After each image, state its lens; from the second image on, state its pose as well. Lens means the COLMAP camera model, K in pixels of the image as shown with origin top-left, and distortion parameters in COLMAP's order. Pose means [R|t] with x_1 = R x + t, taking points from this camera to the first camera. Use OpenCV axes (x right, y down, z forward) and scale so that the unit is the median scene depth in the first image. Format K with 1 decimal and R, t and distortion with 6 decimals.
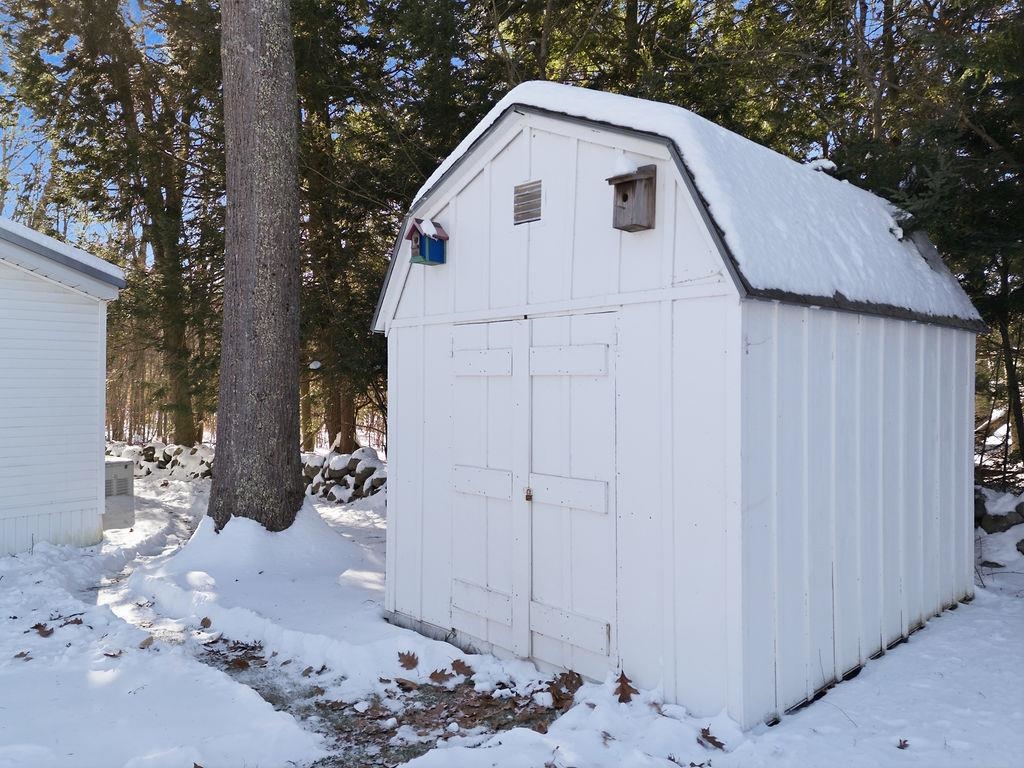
lens RADIAL K [[741.4, 0, 512.0], [0, 741.4, 384.0], [0, 0, 1]] dist [0.080523, -0.068316]
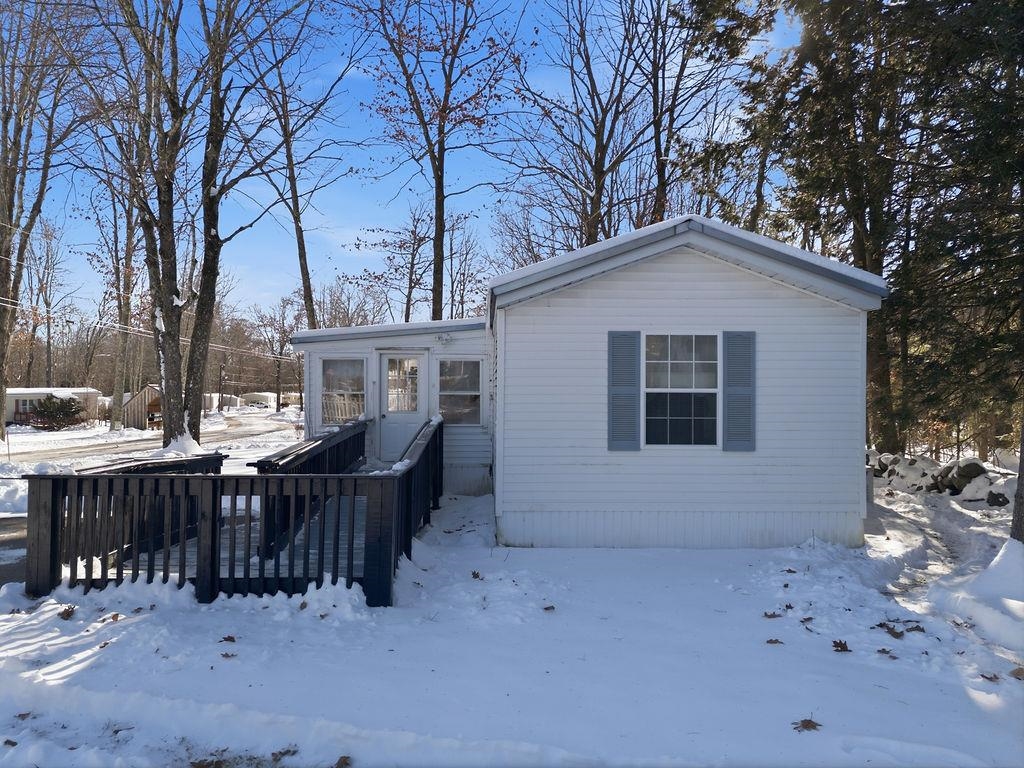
lens RADIAL K [[741.4, 0, 512.0], [0, 741.4, 384.0], [0, 0, 1]] dist [0.080523, -0.068316]
pose [[0.677018, -0.006222, -0.735940, -0.112854], [-0.000407, 0.999961, -0.008829, -0.001648], [0.735966, 0.006277, 0.676989, -0.045232]]
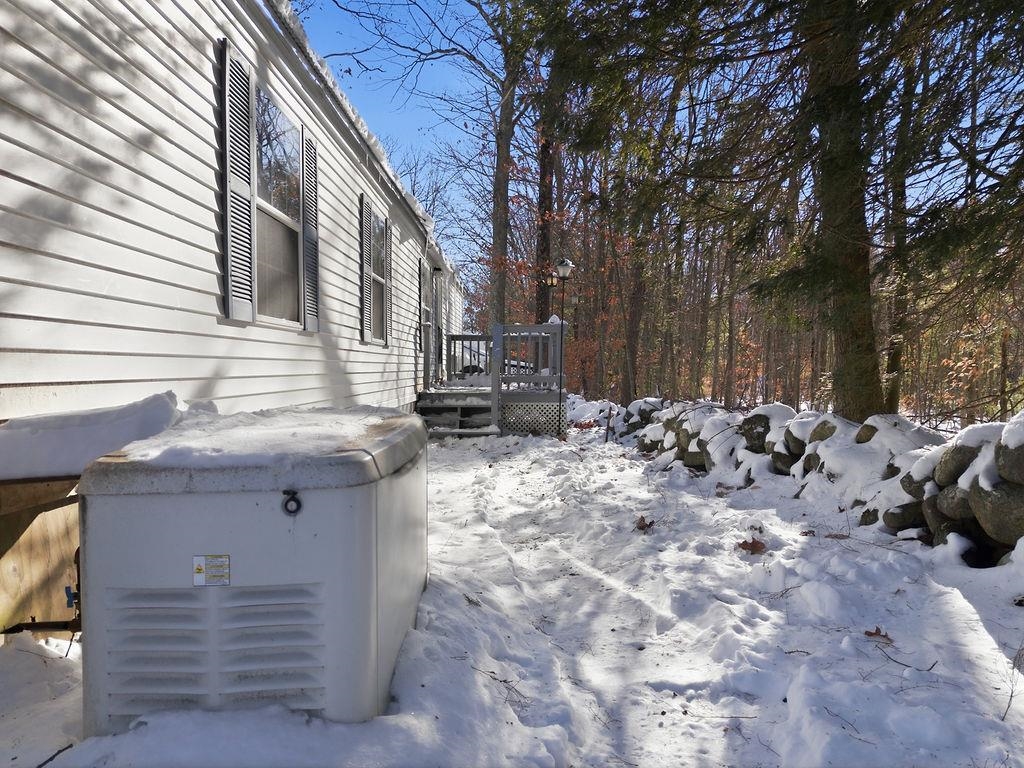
lens RADIAL K [[741.4, 0, 512.0], [0, 741.4, 384.0], [0, 0, 1]] dist [0.080523, -0.068316]
pose [[0.643297, 0.013474, -0.765498, -0.489320], [0.002508, 0.999803, 0.019705, 0.109950], [0.765613, -0.014596, 0.643136, 1.207246]]
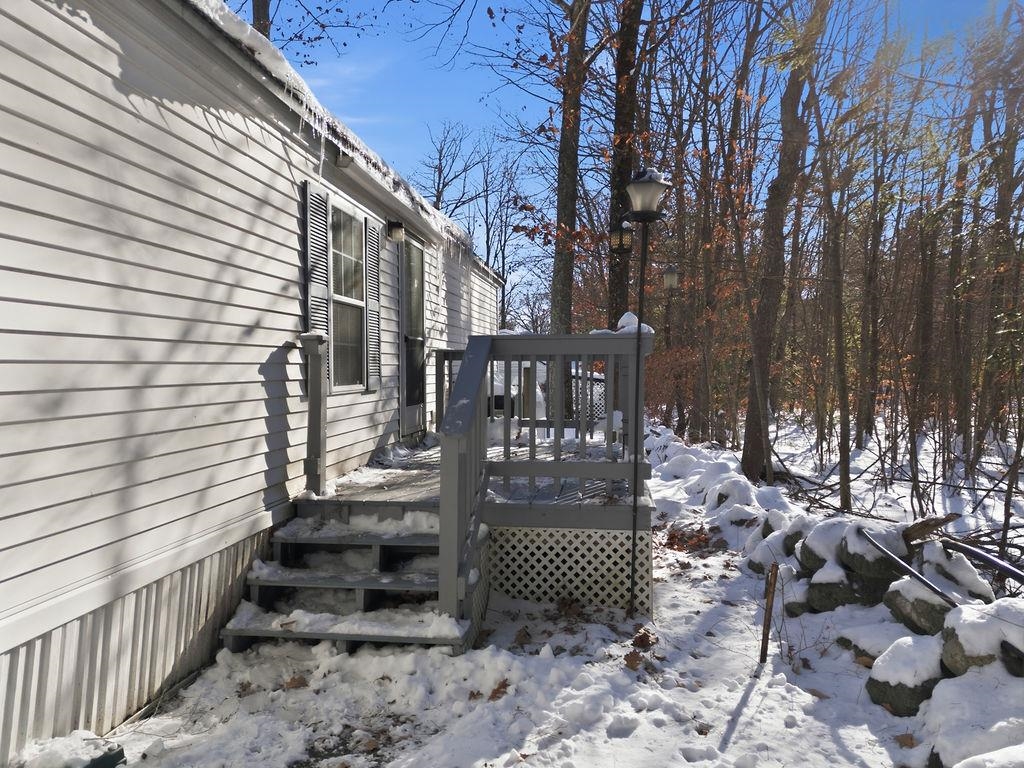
lens RADIAL K [[741.4, 0, 512.0], [0, 741.4, 384.0], [0, 0, 1]] dist [0.080523, -0.068316]
pose [[0.548483, 0.010061, -0.836101, -0.808832], [0.005527, 0.999862, 0.015658, 0.079724], [0.836144, -0.013209, 0.548352, 1.522129]]
